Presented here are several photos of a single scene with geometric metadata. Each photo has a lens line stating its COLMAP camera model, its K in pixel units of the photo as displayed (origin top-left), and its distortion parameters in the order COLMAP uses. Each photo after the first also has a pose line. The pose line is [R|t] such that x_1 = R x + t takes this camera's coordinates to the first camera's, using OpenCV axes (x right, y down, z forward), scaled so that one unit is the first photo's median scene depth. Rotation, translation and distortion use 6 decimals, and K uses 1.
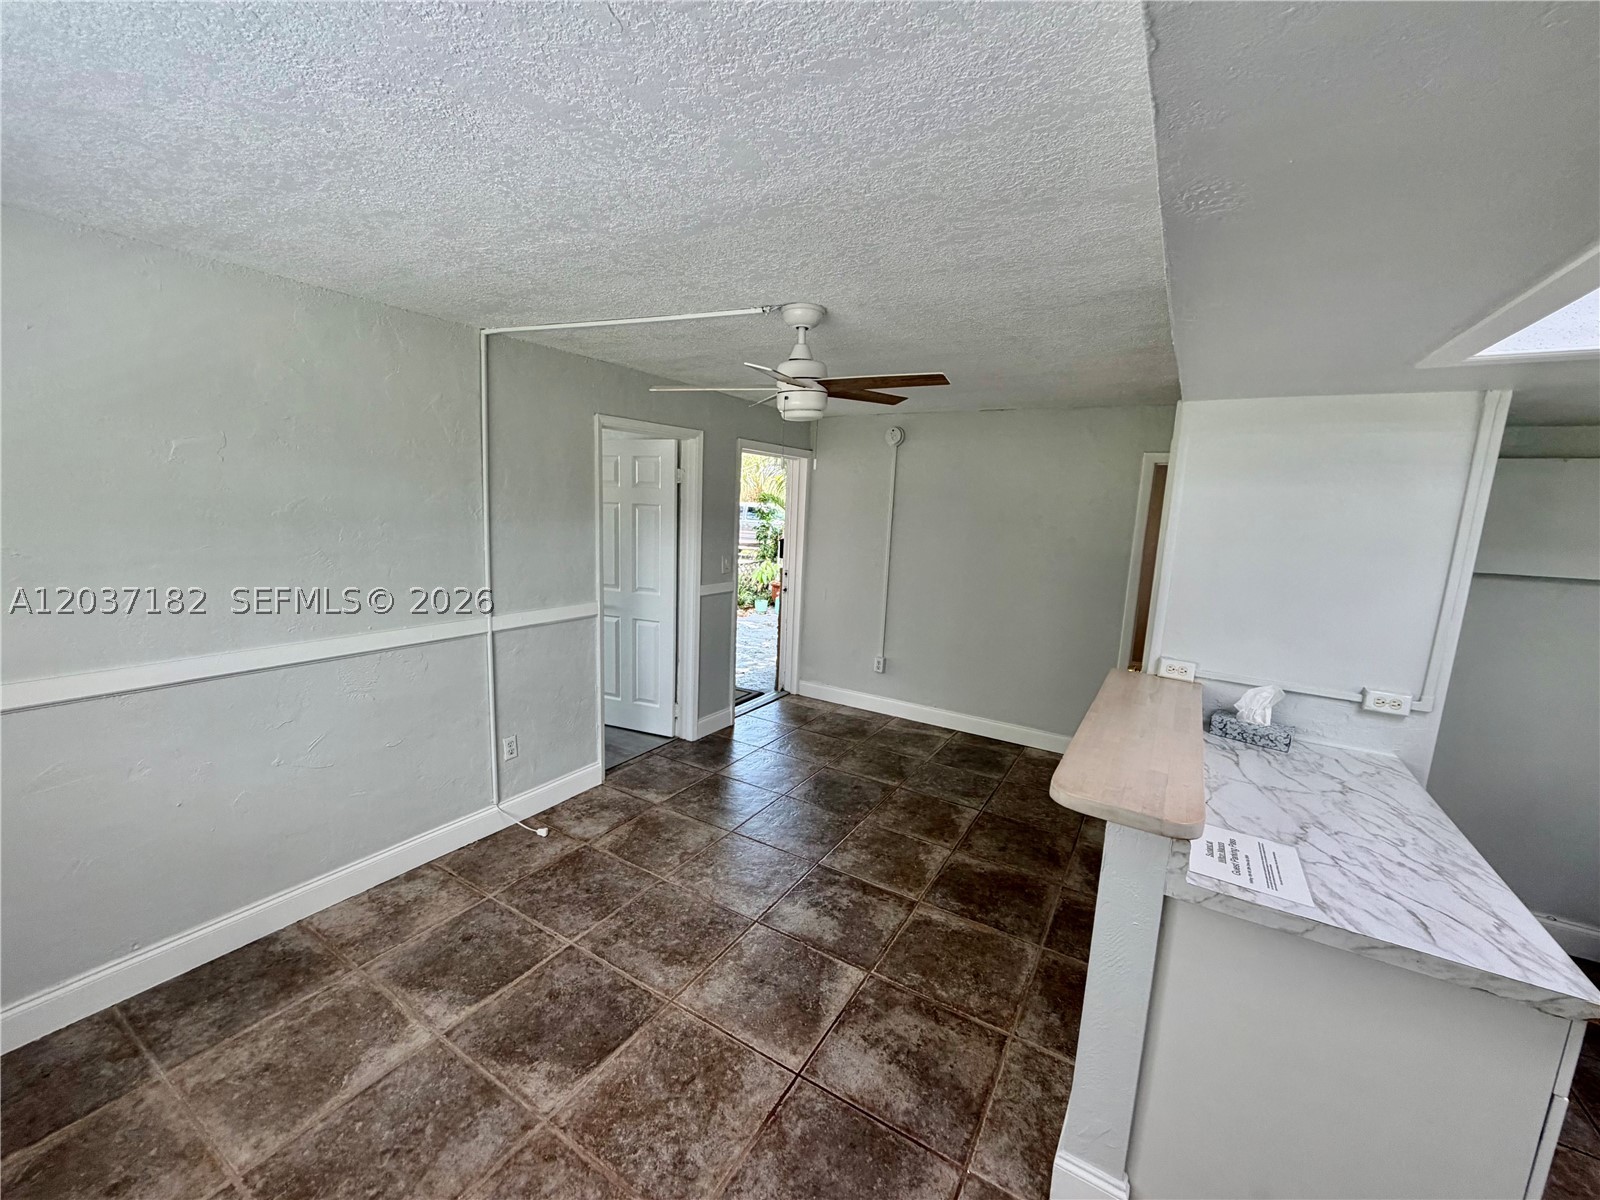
lens RADIAL K [[637.7, 0, 796.0], [0, 637.7, 602.4], [0, 0, 1]] dist [0.000353, 0.001190]
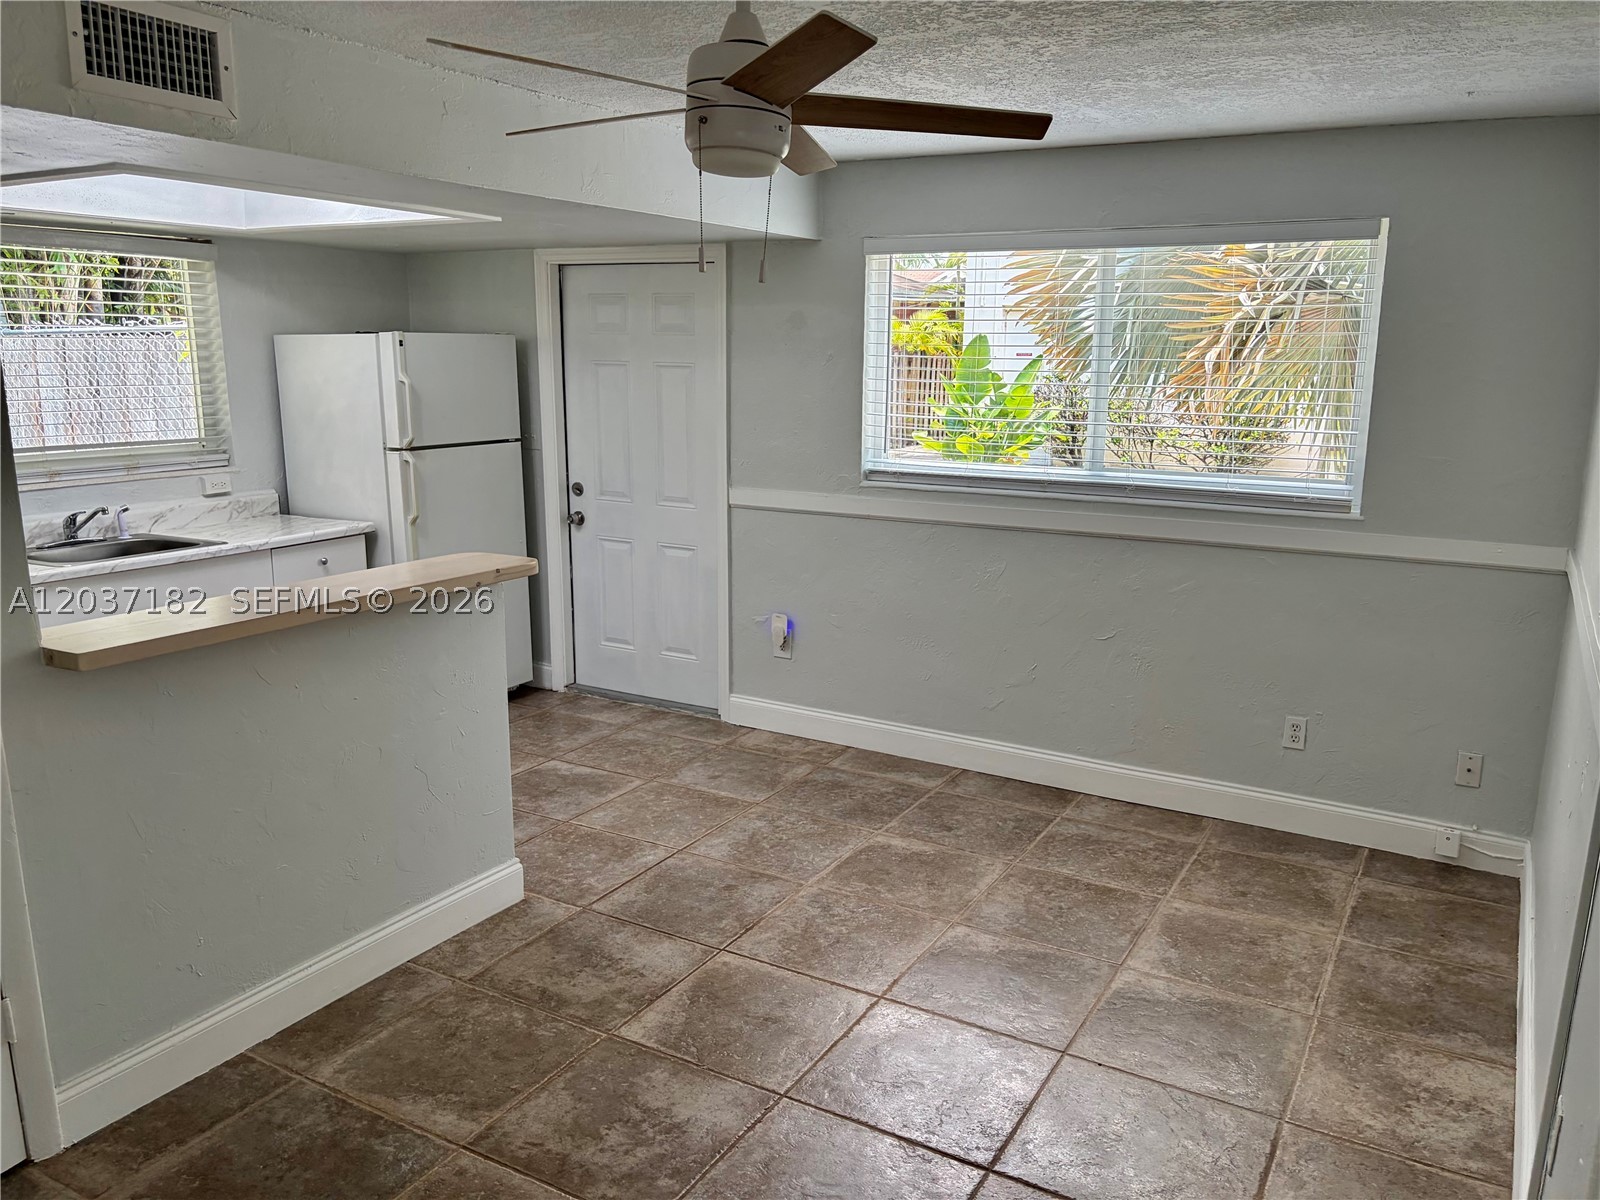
lens RADIAL K [[1217.8, 0, 811.3], [0, 1217.8, 604.3], [0, 0, 1]] dist [0.051915, -0.064092]
pose [[-0.998093, -0.046005, -0.041159, -0.028571], [-0.057738, 0.931617, 0.358827, -0.383007], [0.021837, 0.360519, -0.932496, 2.377015]]
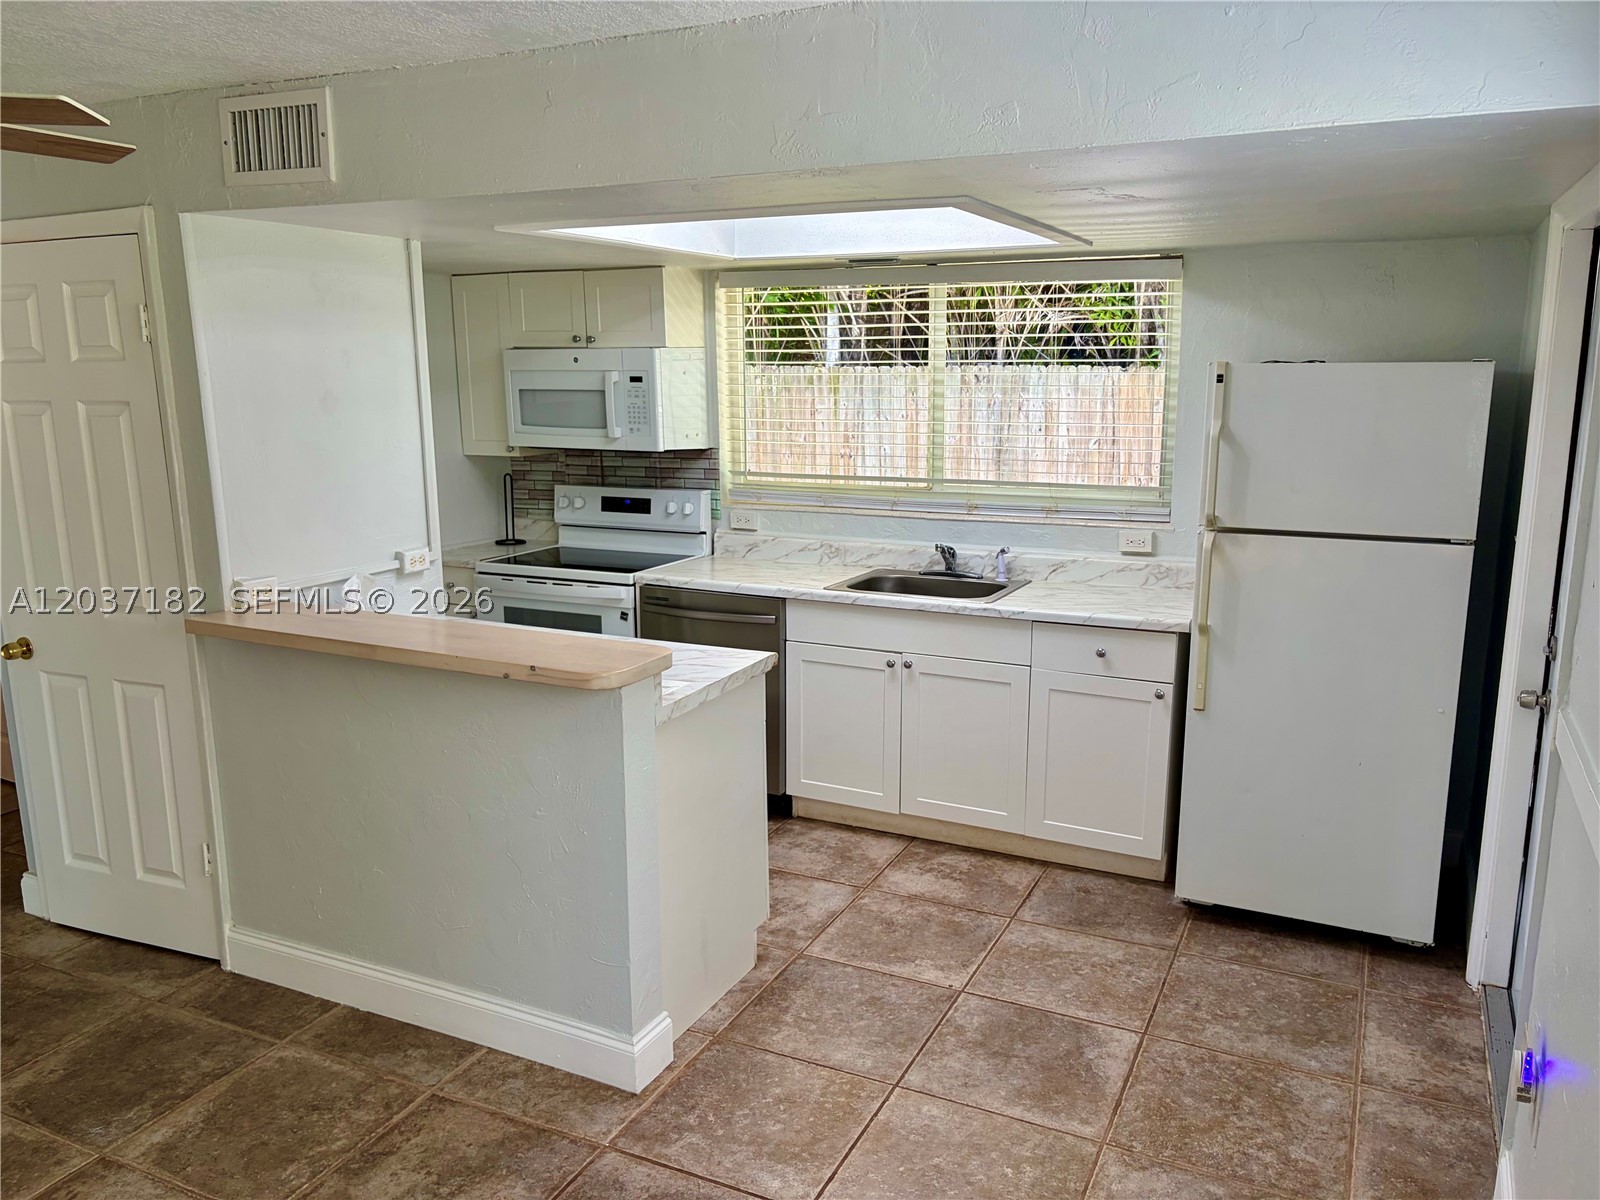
lens RADIAL K [[1217.8, 0, 798.0], [0, 1217.8, 610.6], [0, 0, 1]] dist [0.051915, -0.064092]
pose [[-0.093895, -0.245874, 0.964743, -0.978197], [0.159414, 0.952808, 0.258348, -0.164682], [-0.982736, 0.178051, -0.050268, 0.565840]]
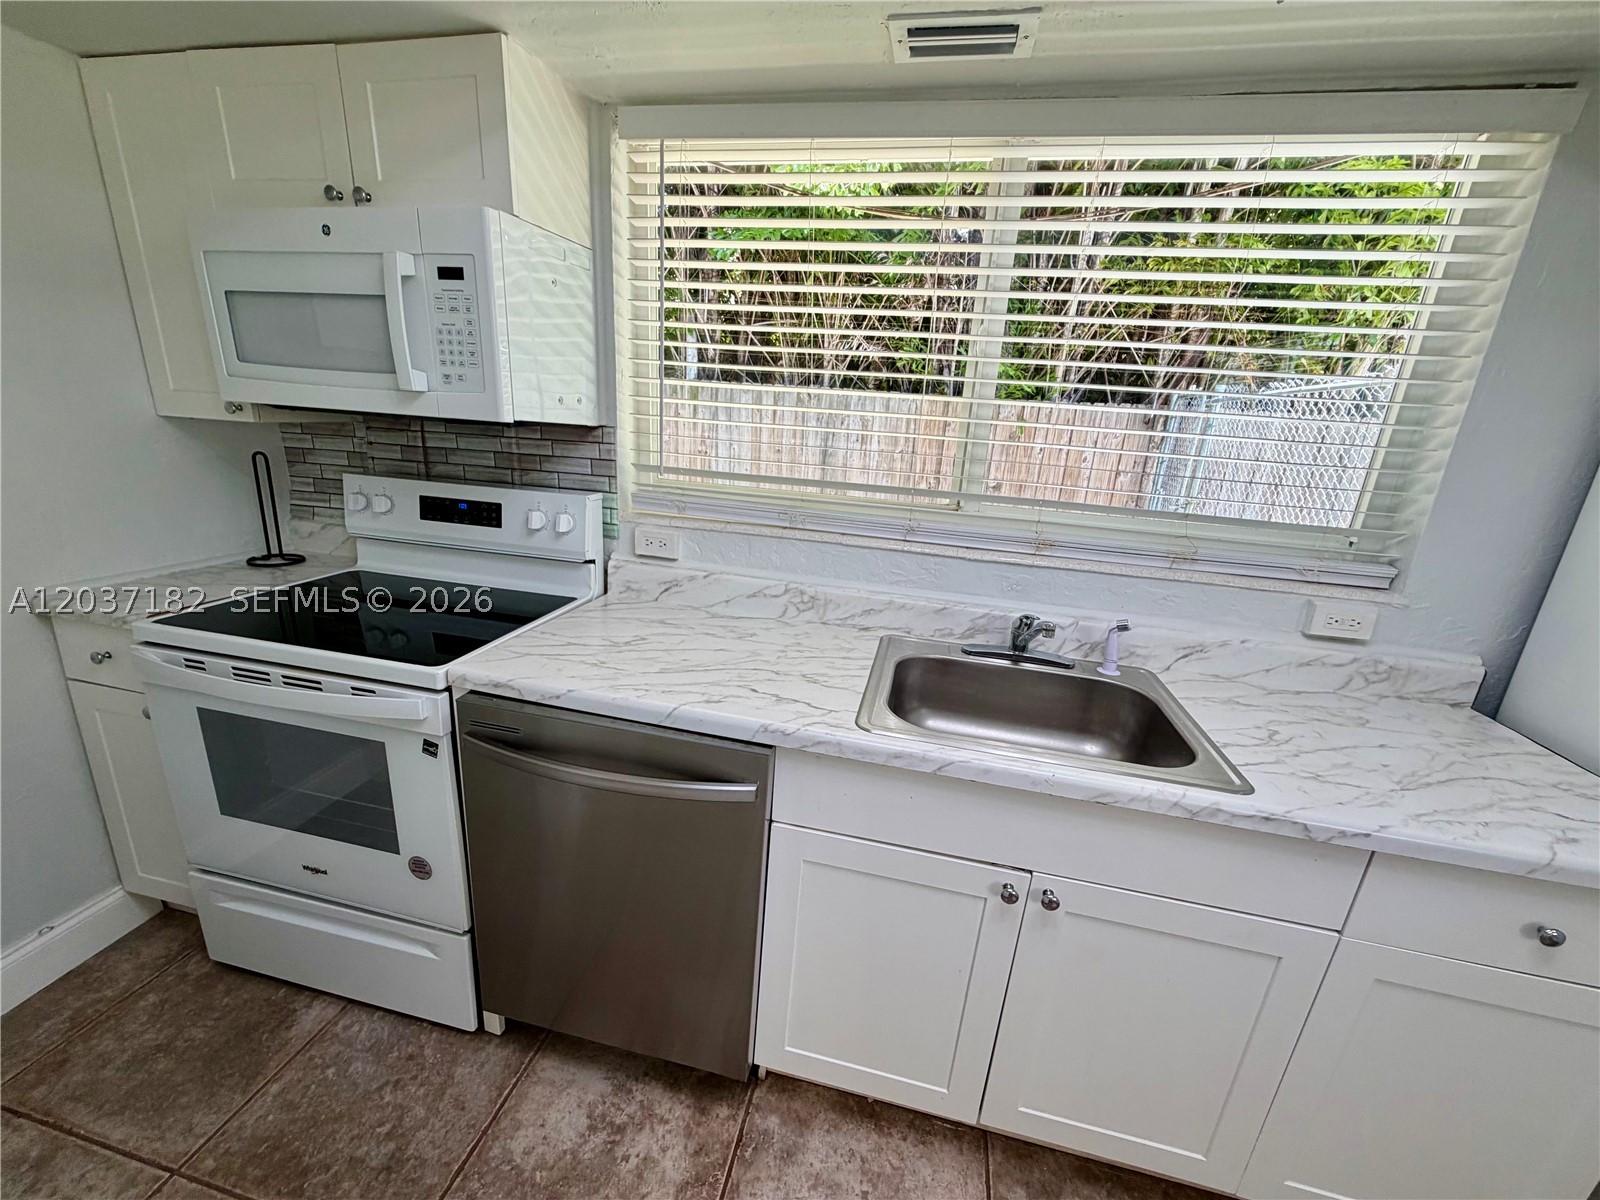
lens RADIAL K [[637.7, 0, 794.8], [0, 637.7, 598.4], [0, 0, 1]] dist [0.000353, 0.001190]
pose [[-0.315436, -0.335028, 0.887838, 0.707440], [0.072766, 0.924310, 0.374643, 0.057453], [-0.946153, 0.182780, -0.267182, 0.582758]]
